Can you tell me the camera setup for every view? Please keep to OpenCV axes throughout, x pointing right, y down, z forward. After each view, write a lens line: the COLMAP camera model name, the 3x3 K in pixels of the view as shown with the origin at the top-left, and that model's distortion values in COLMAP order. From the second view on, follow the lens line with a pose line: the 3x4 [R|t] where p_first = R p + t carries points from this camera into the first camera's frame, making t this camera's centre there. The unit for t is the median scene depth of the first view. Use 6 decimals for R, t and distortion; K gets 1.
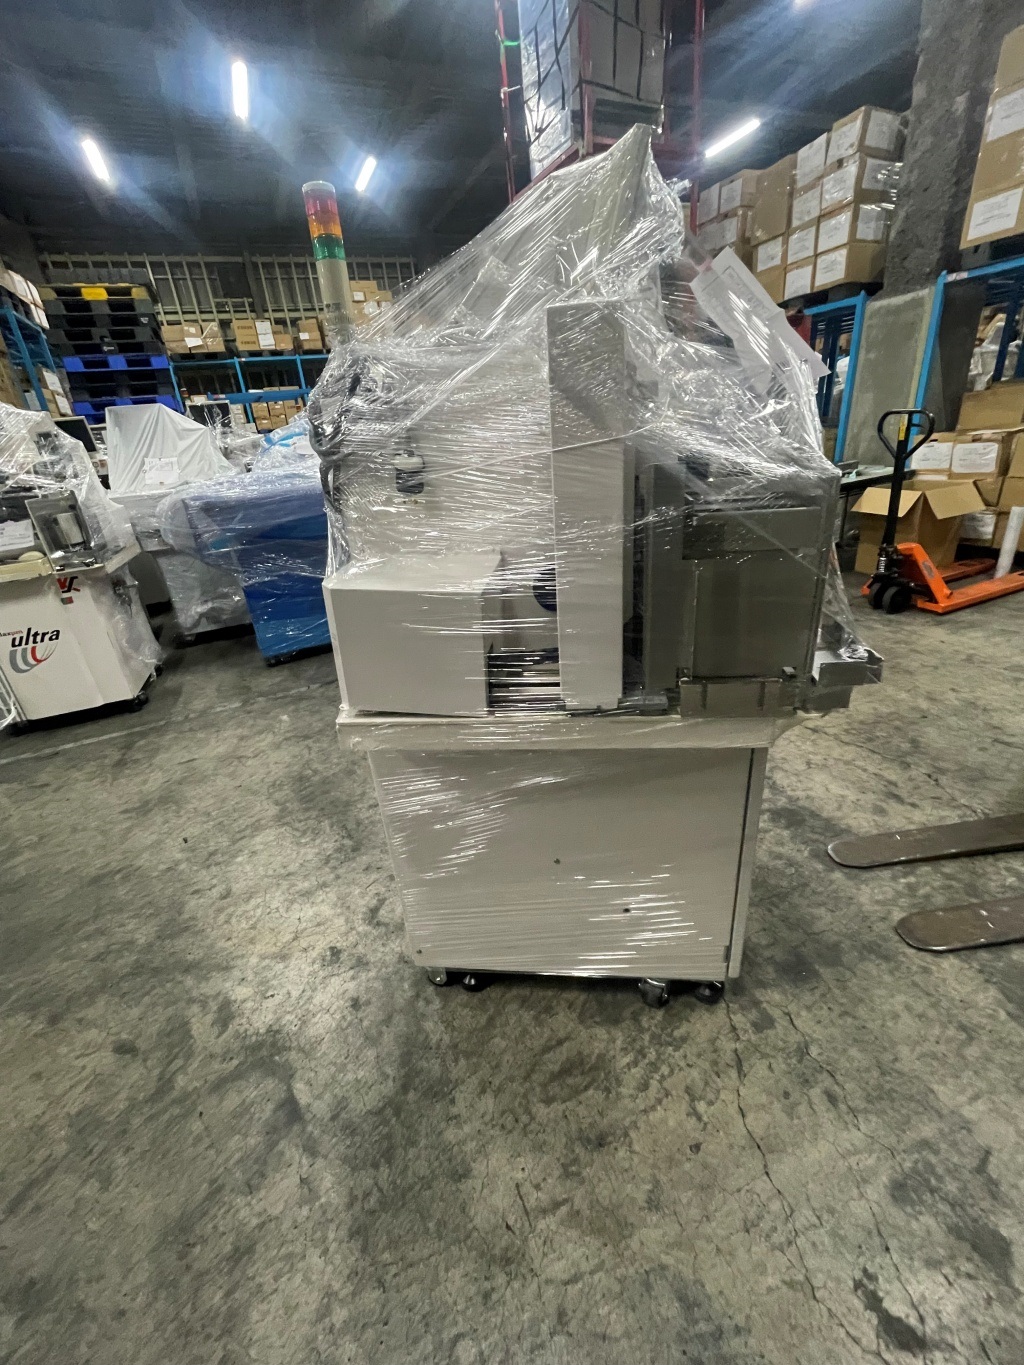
lens RADIAL K [[567.4, 0, 510.3], [0, 567.4, 685.1], [0, 0, 1]] dist [-0.003450, -0.000619]
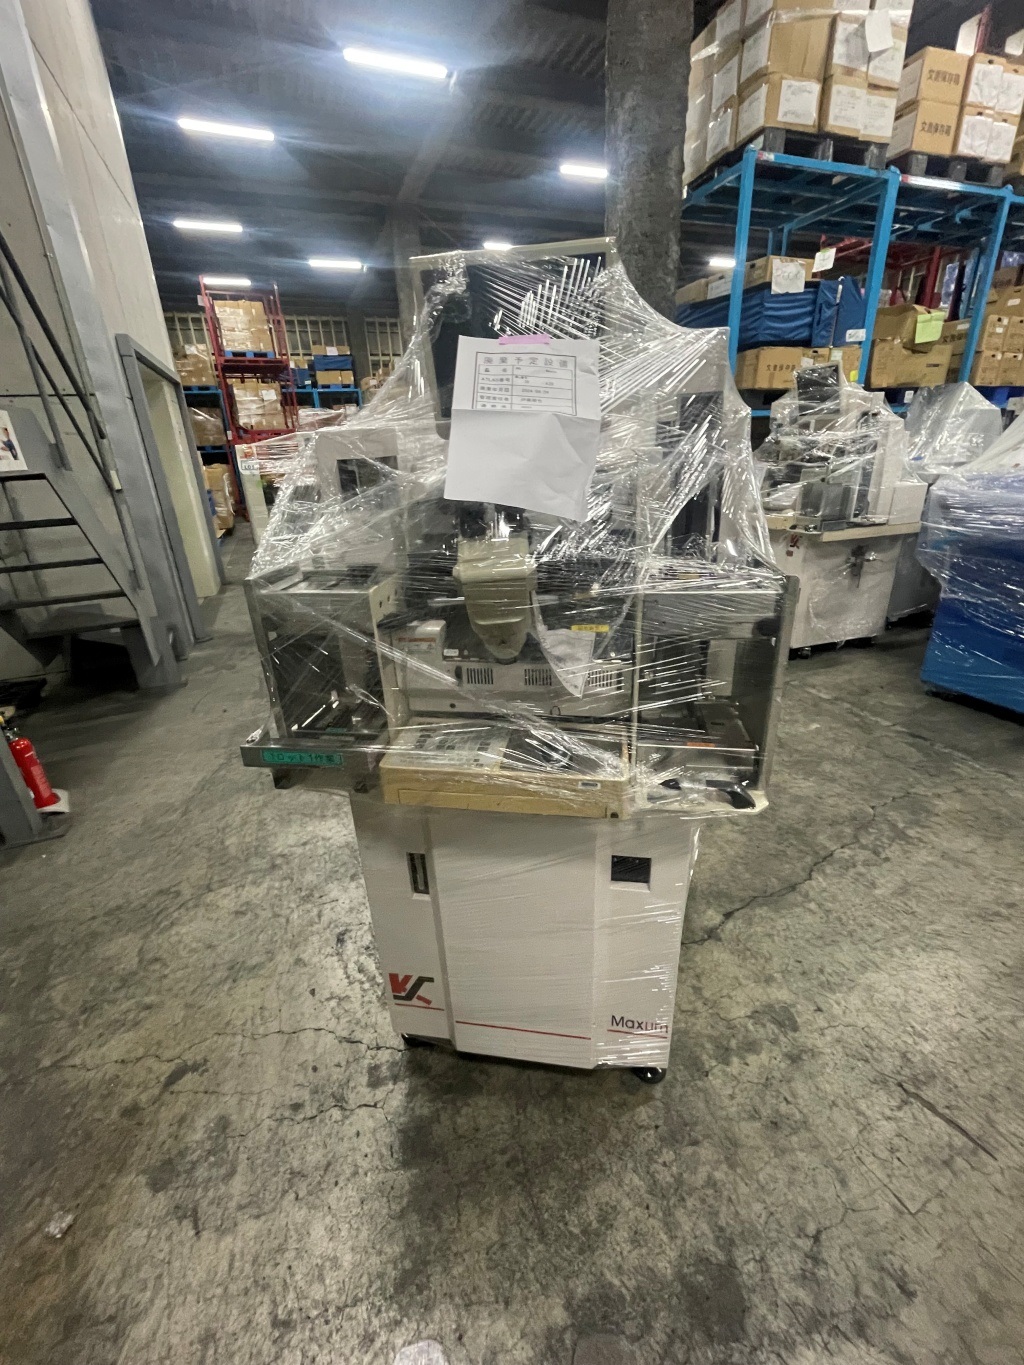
lens RADIAL K [[567.4, 0, 510.3], [0, 567.4, 685.1], [0, 0, 1]] dist [-0.003450, -0.000619]
pose [[-0.046168, 0.474596, -0.878992, 0.855844], [-0.375444, 0.807172, 0.455538, -0.473954], [0.925694, 0.351044, 0.140918, 0.700924]]
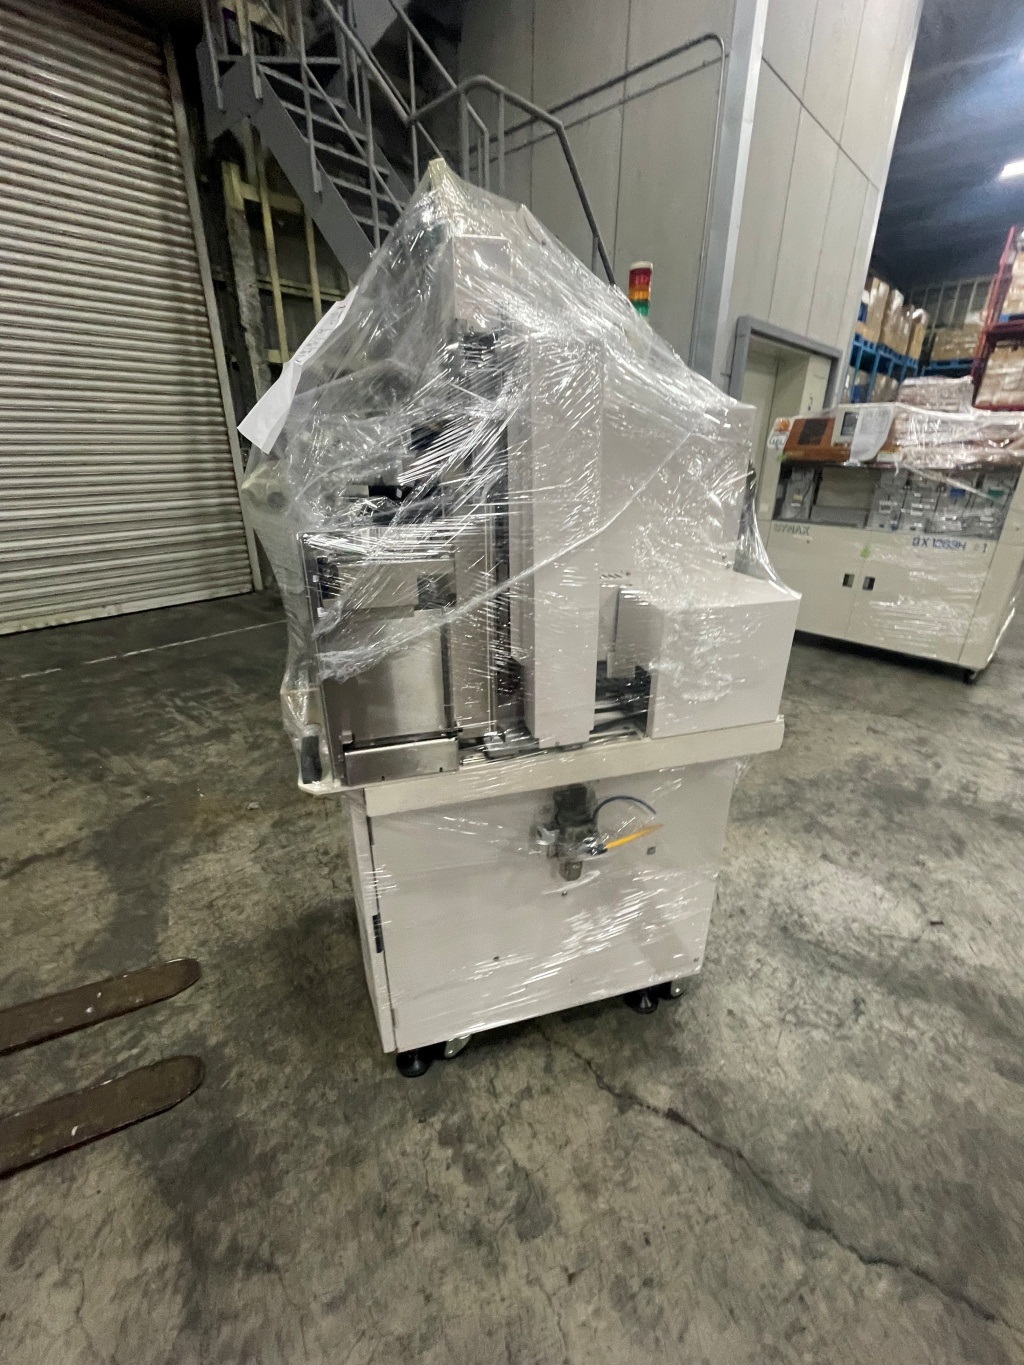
lens RADIAL K [[567.4, 0, 510.3], [0, 567.4, 685.1], [0, 0, 1]] dist [-0.003450, -0.000619]
pose [[-0.920058, 0.229329, -0.317649, 0.361291], [-0.089337, 0.666615, 0.740029, -0.681781], [0.381460, 0.709248, -0.592837, 1.391636]]
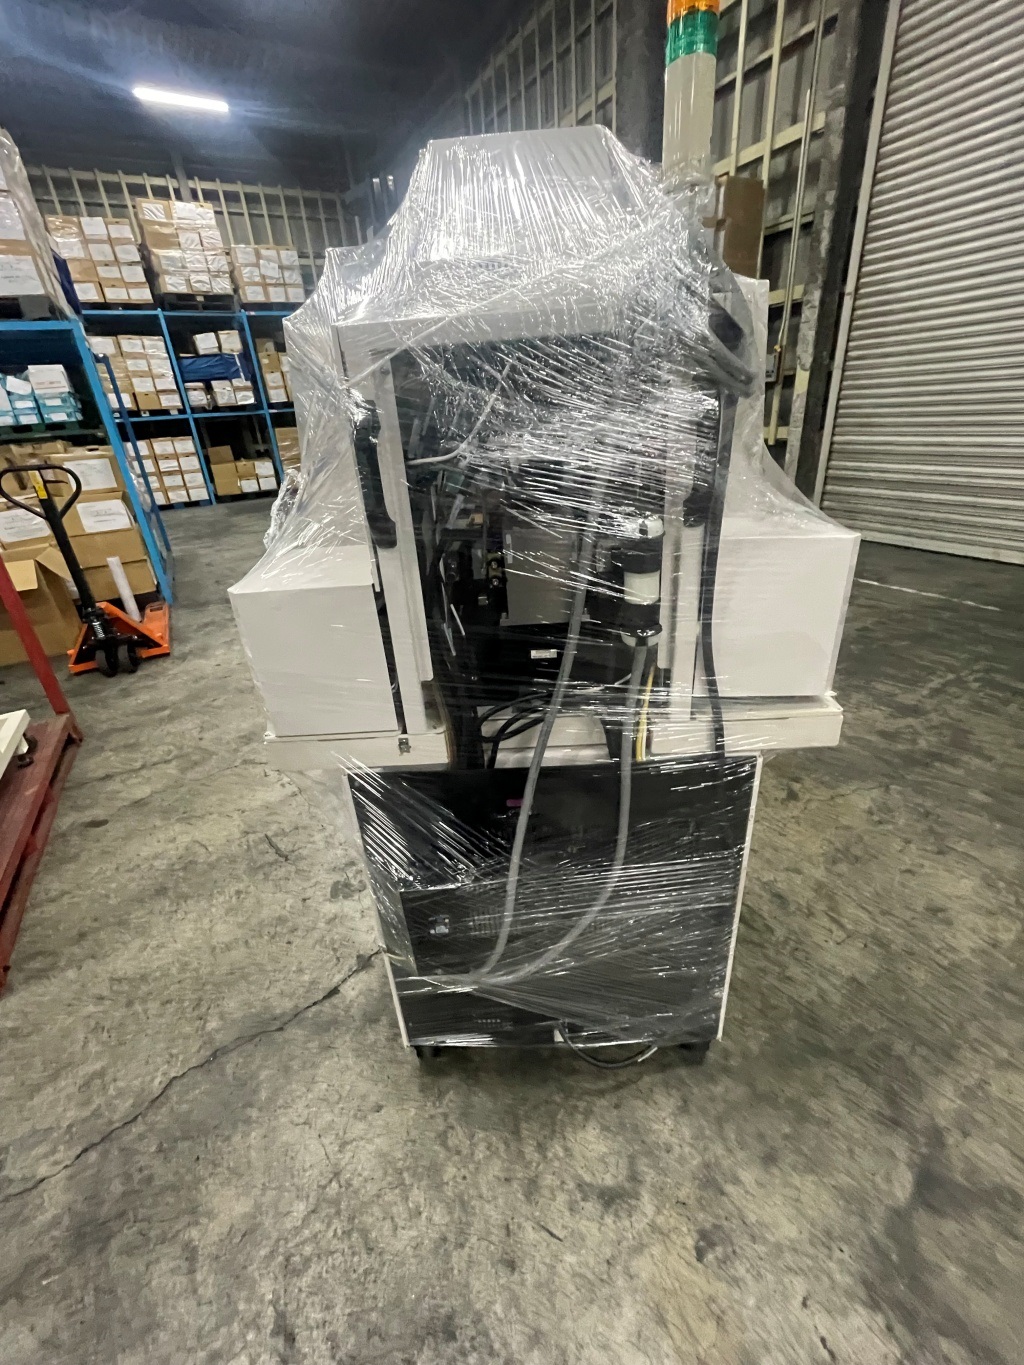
lens RADIAL K [[567.4, 0, 510.3], [0, 567.4, 685.1], [0, 0, 1]] dist [-0.003450, -0.000619]
pose [[-0.093193, -0.350186, 0.932033, -0.656252], [0.486061, 0.800976, 0.349546, -0.312148], [-0.868942, 0.485600, 0.095567, 0.861997]]
